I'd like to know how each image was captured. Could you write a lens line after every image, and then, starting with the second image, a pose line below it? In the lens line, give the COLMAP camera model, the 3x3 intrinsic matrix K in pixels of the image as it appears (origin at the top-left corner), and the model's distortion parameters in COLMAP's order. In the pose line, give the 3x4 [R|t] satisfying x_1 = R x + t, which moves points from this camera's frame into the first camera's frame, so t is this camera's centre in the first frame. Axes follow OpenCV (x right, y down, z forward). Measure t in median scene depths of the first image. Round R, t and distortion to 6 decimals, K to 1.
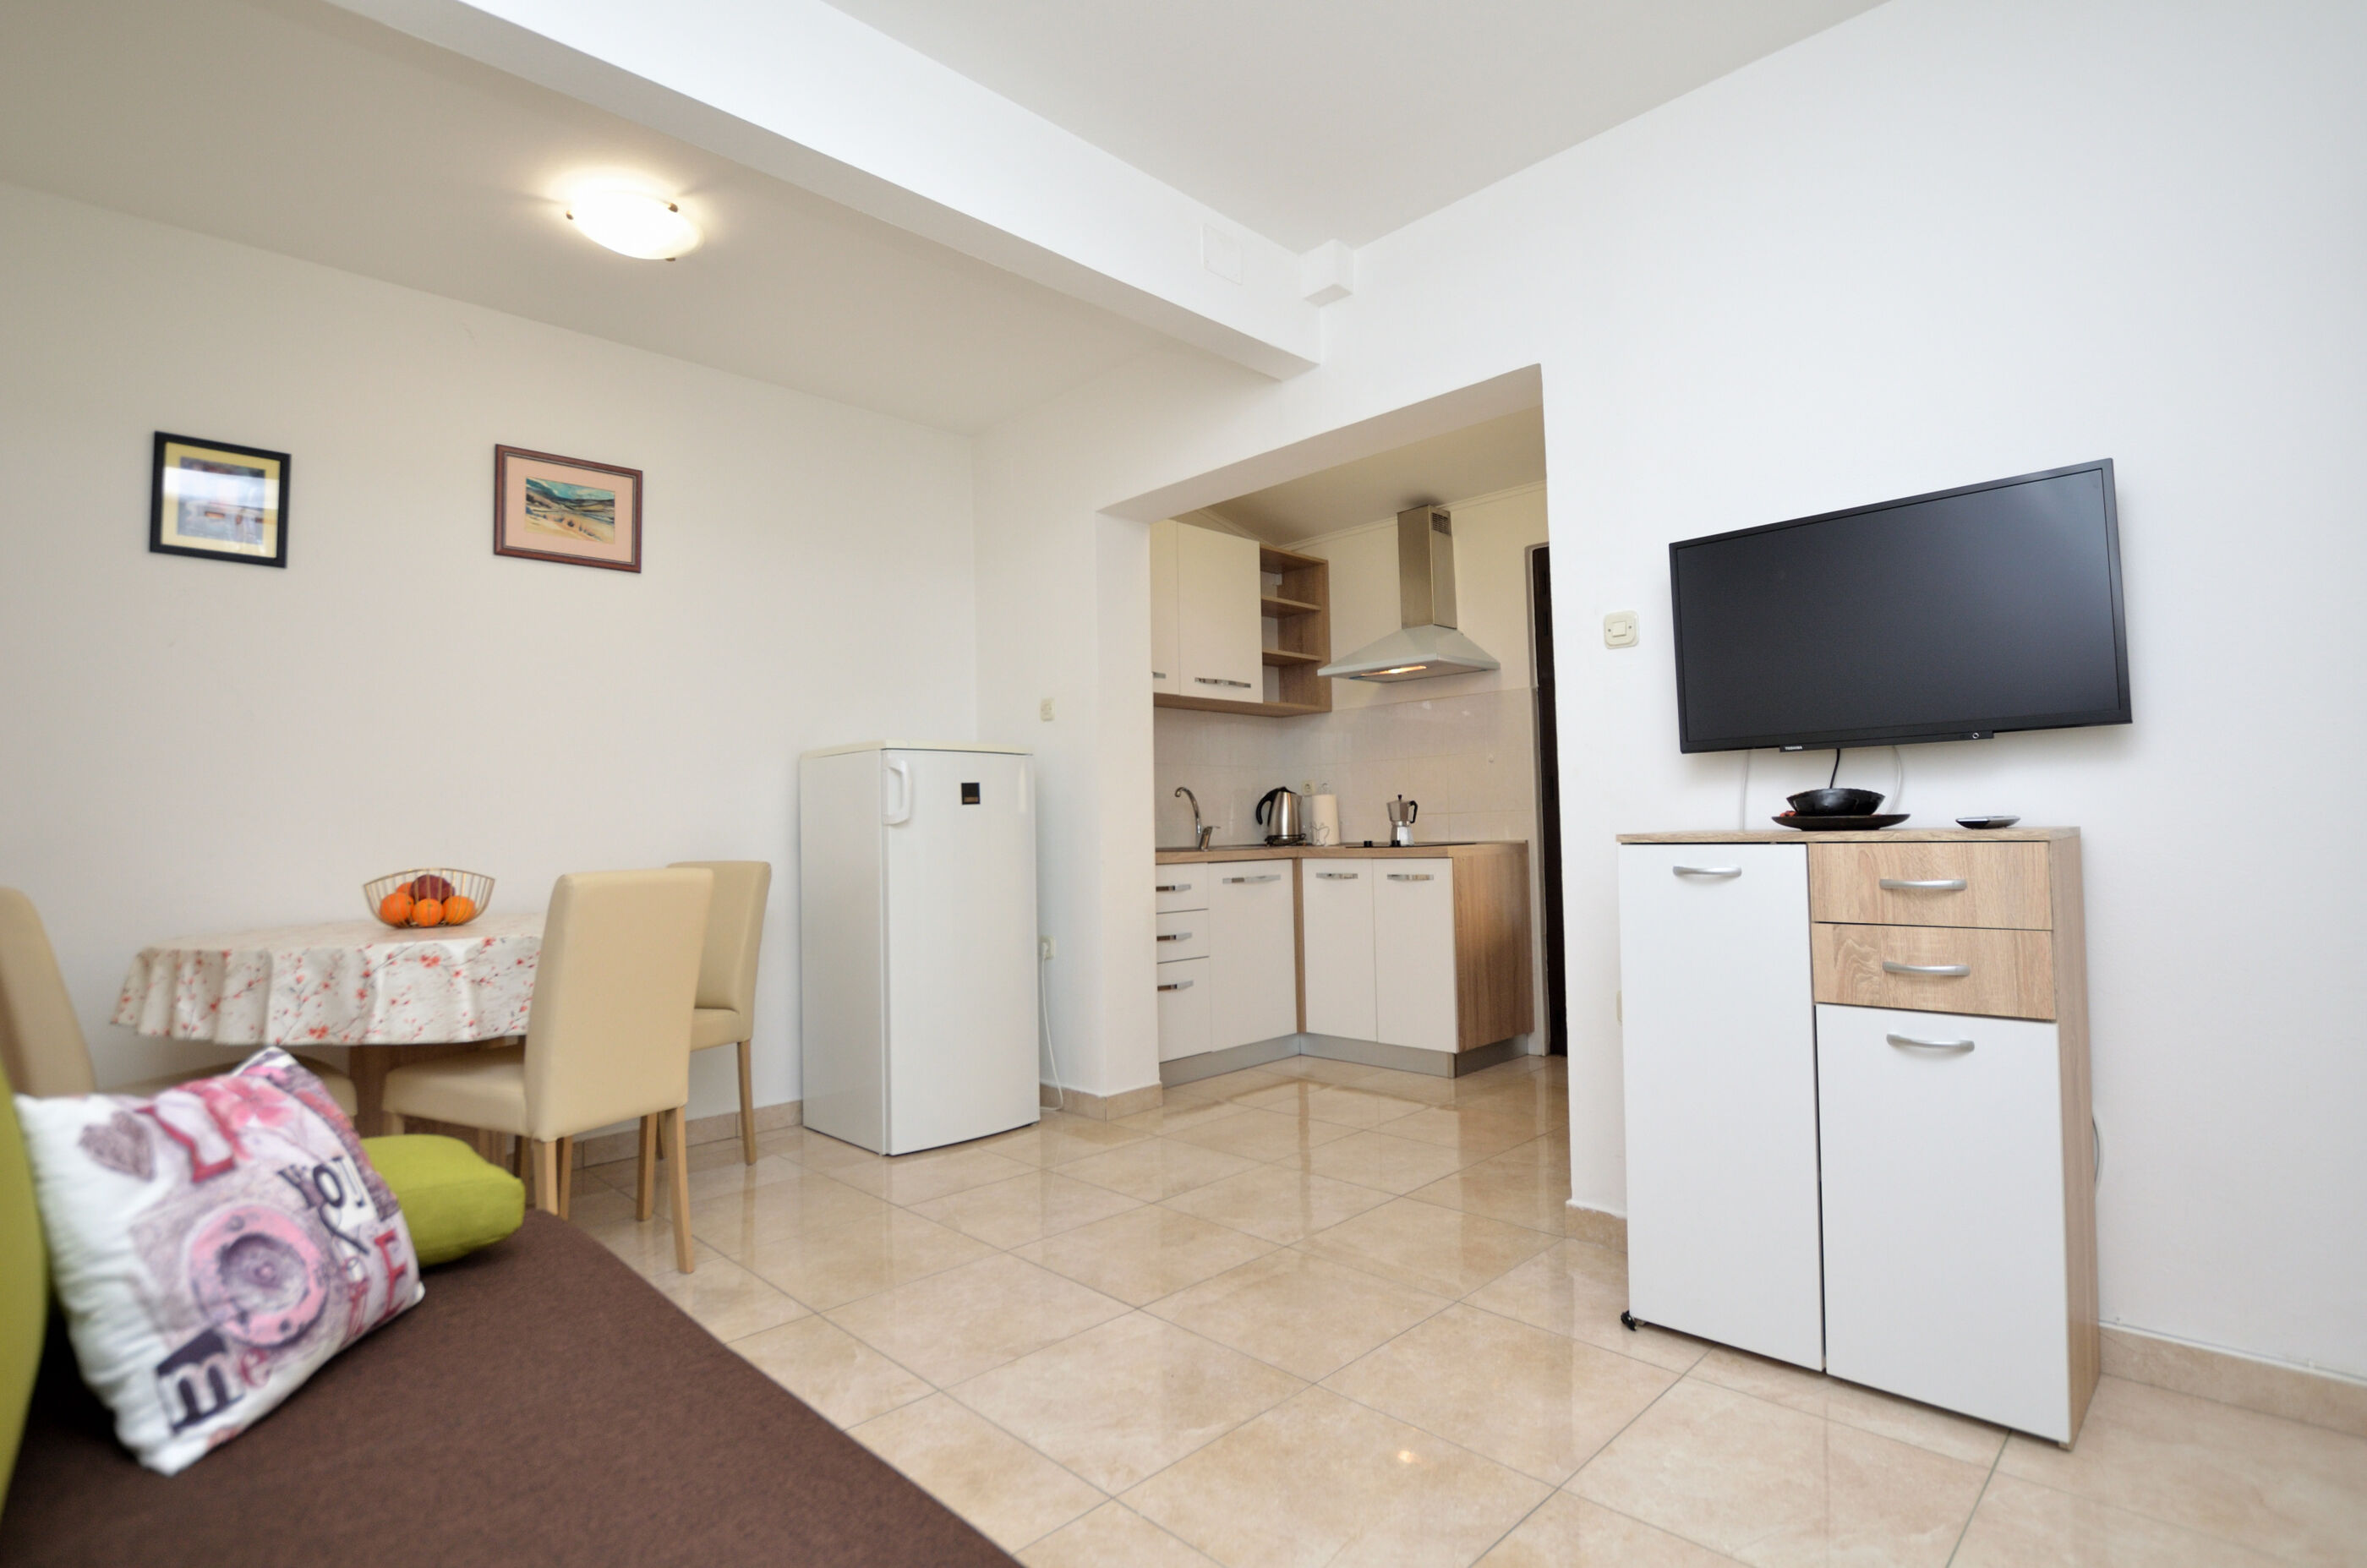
lens RADIAL K [[1133.1, 0, 1207.1], [0, 1133.1, 781.0], [0, 0, 1]] dist [-0.024903, -0.000190]
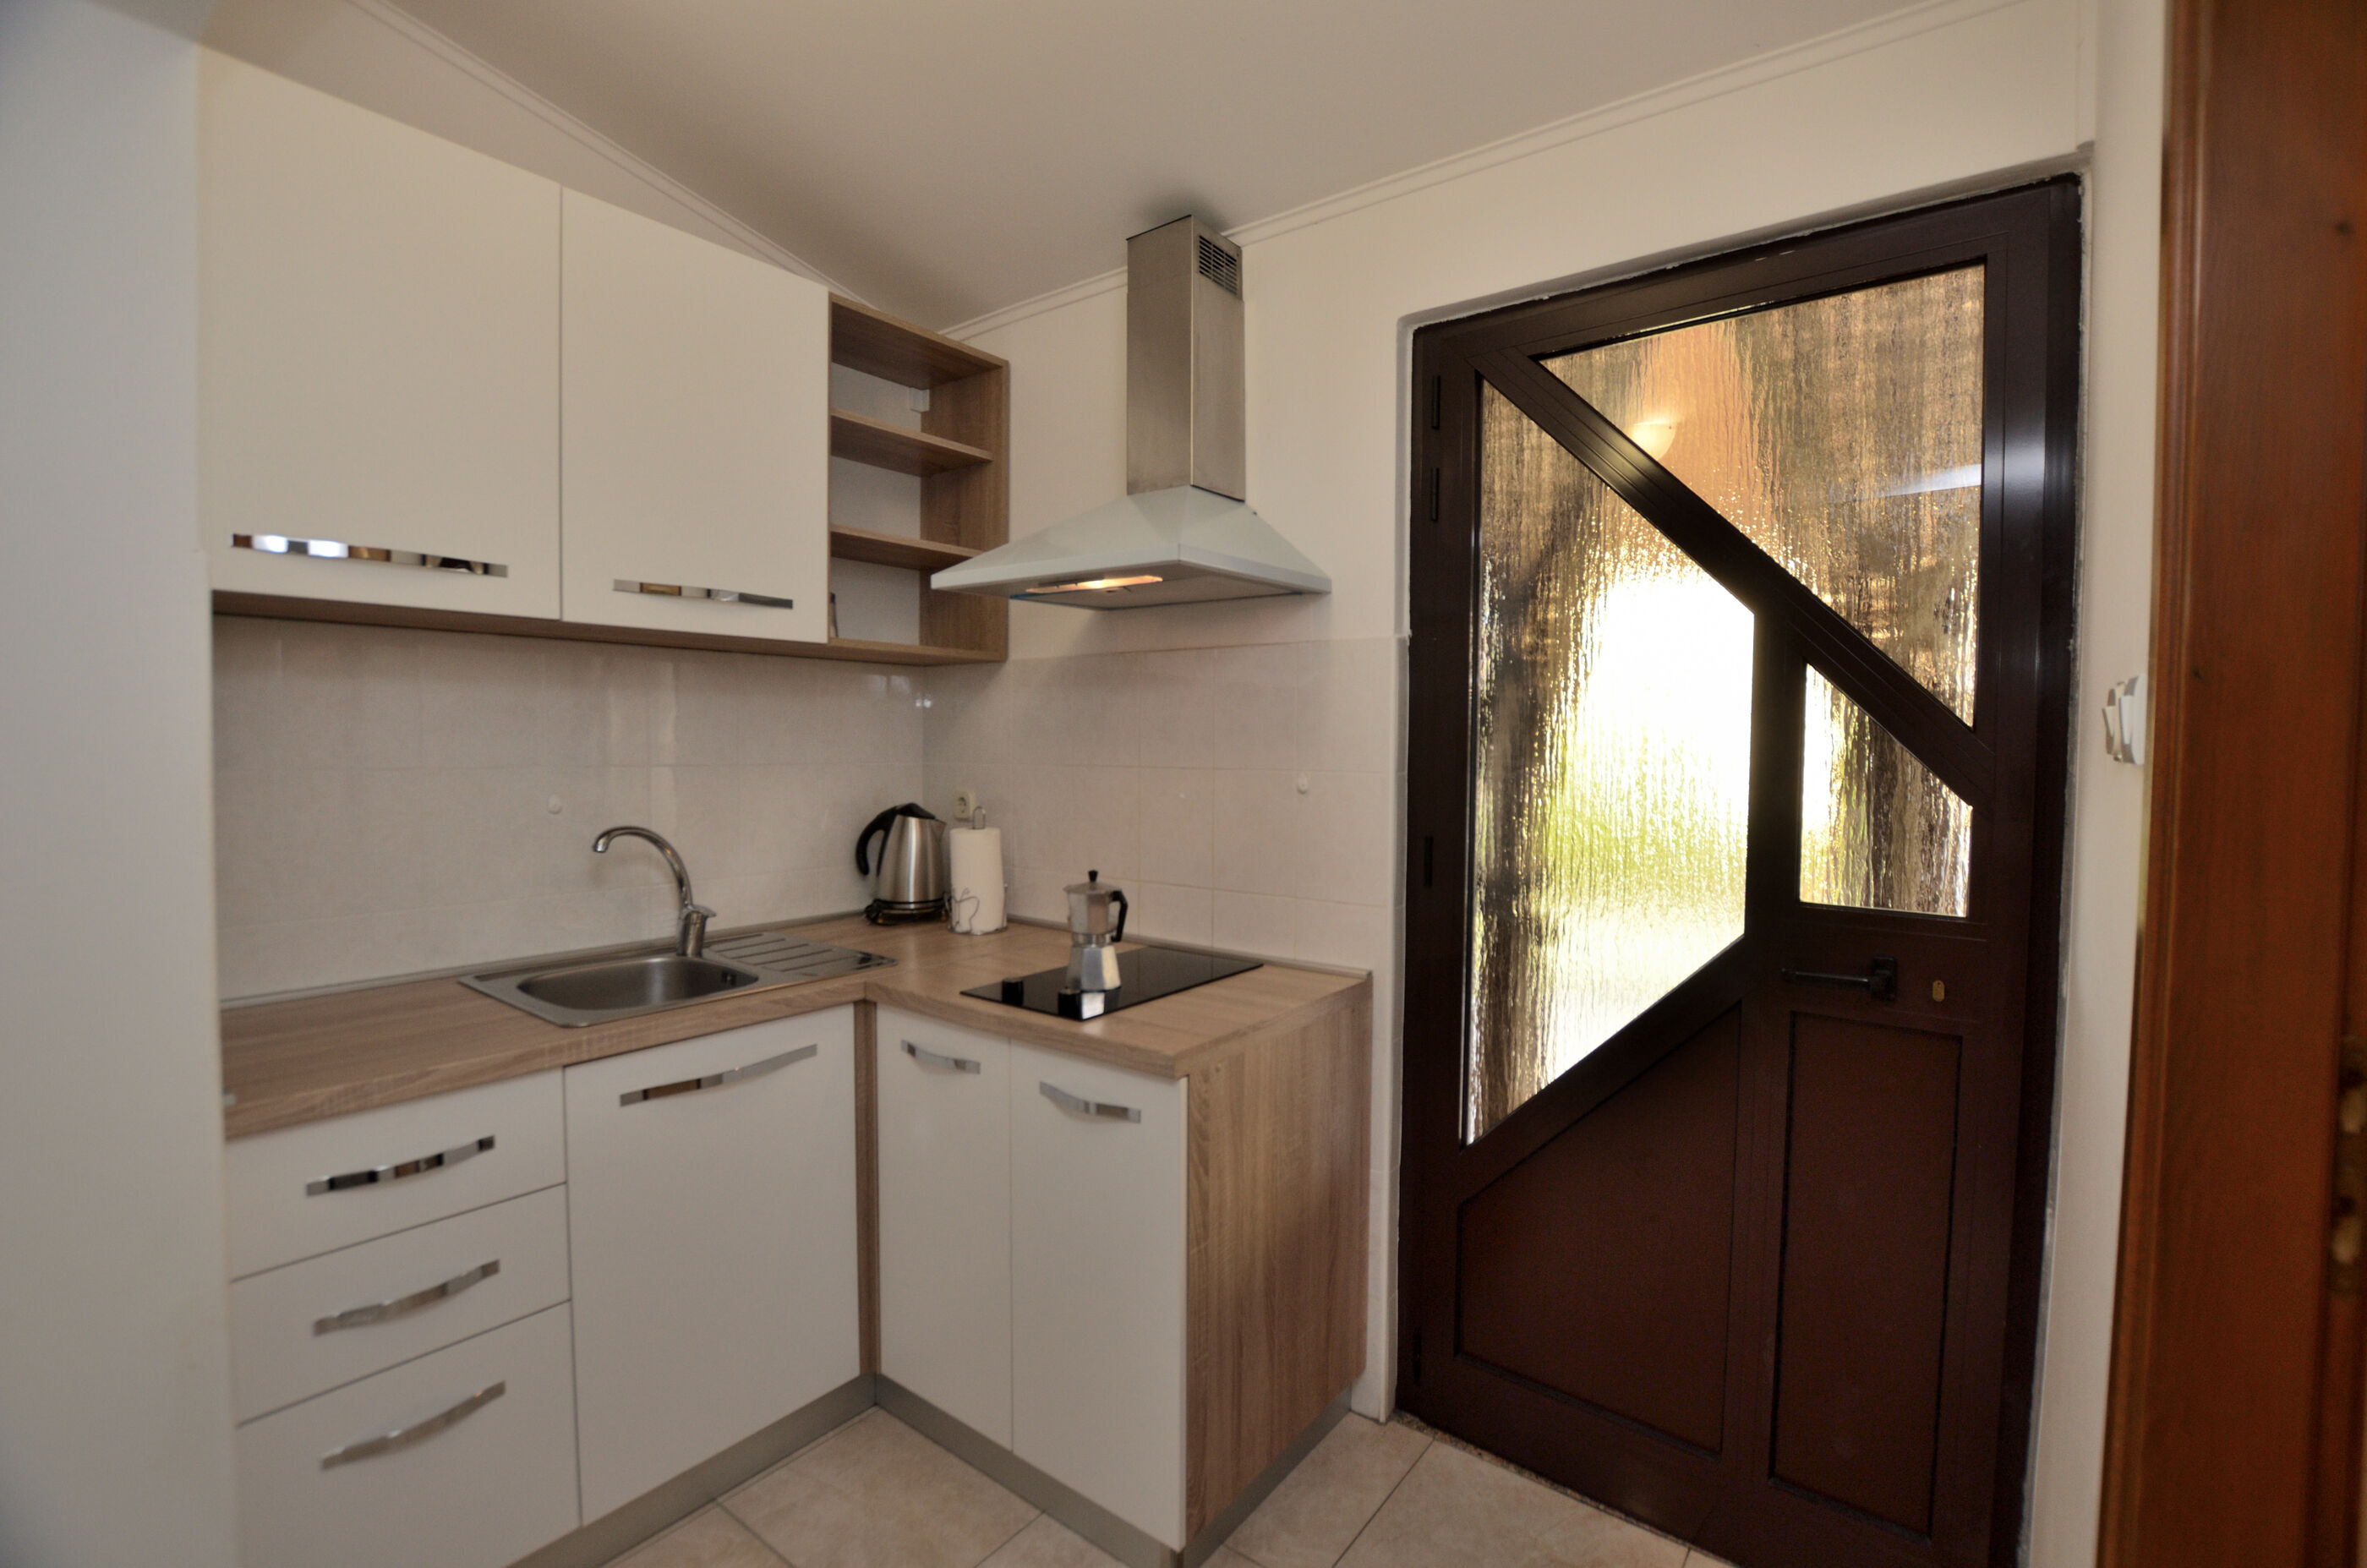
lens RADIAL K [[1044.0, 0, 1208.2], [0, 1044.0, 779.1], [0, 0, 1]] dist [-0.032488, 0.004230]
pose [[0.989565, 0.024453, 0.141997, 0.159003], [-0.036314, 0.996008, 0.081548, -0.059018], [-0.139436, -0.085854, 0.986502, 0.610444]]
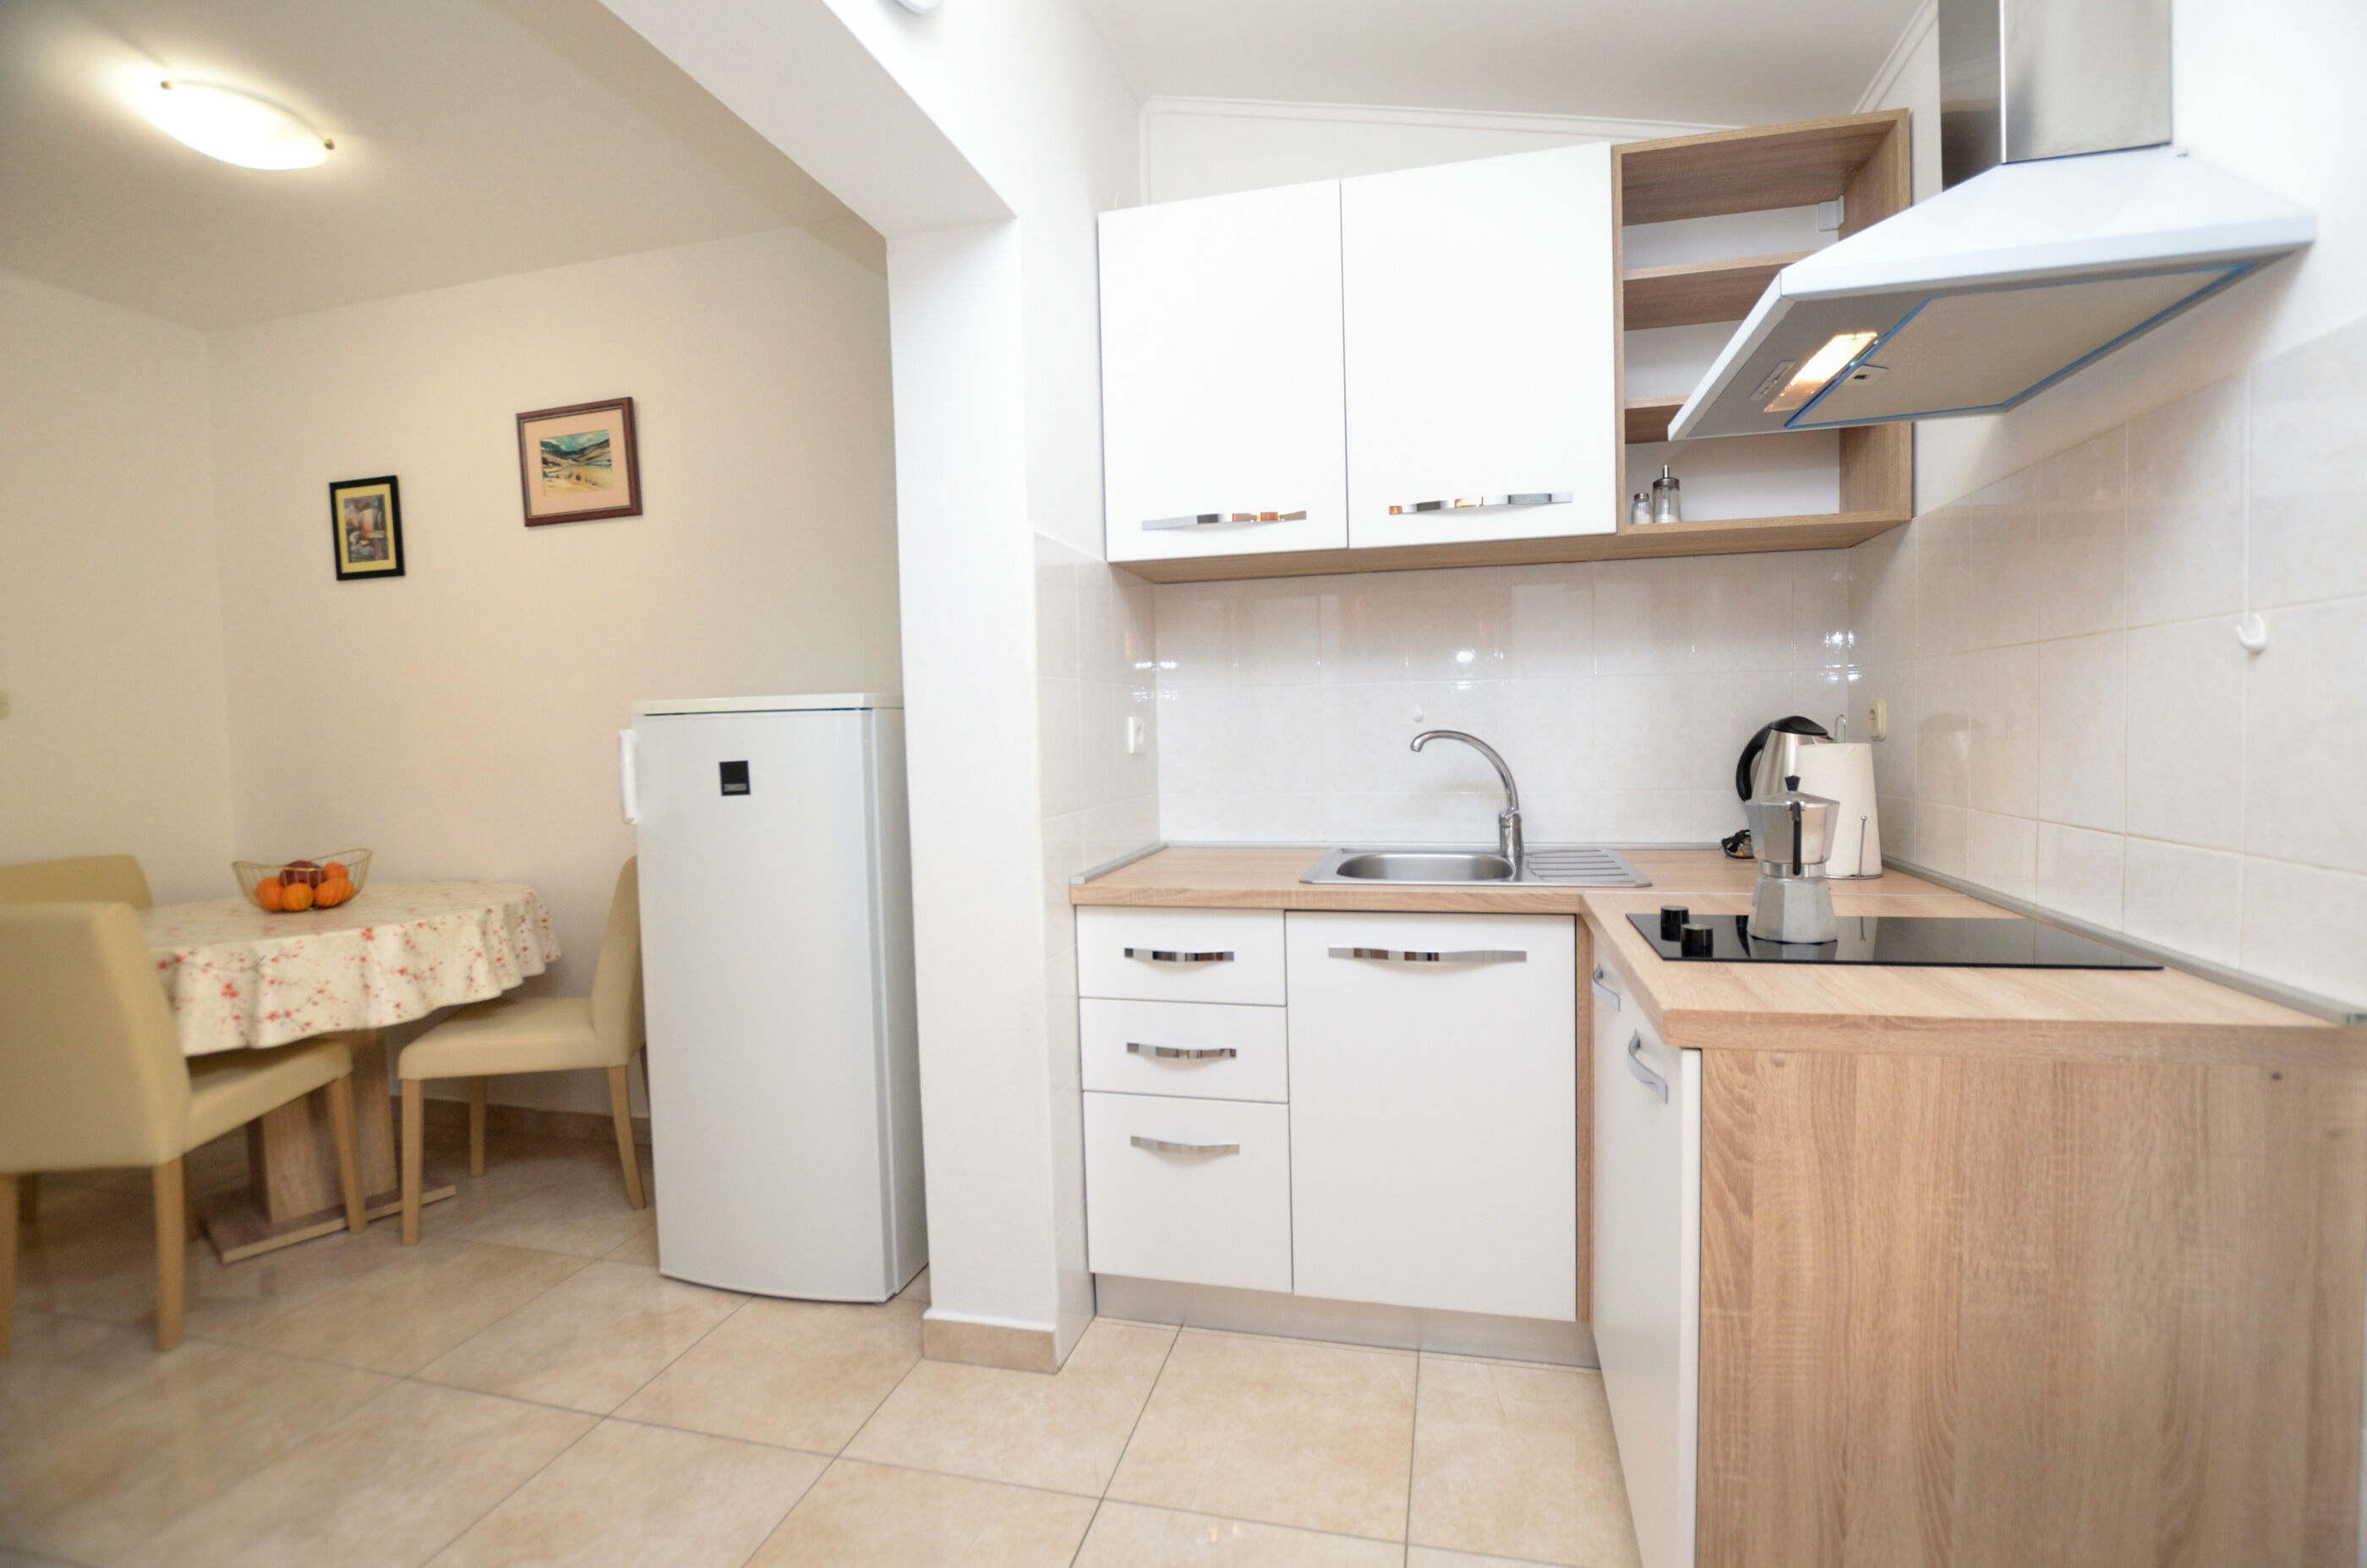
lens RADIAL K [[1044.0, 0, 1207.8], [0, 1044.0, 778.1], [0, 0, 1]] dist [-0.032488, 0.004230]
pose [[0.518578, 0.052791, -0.853399, 0.337172], [0.052451, 0.994248, 0.093376, -0.023442], [0.853420, -0.093184, 0.512827, 0.729033]]
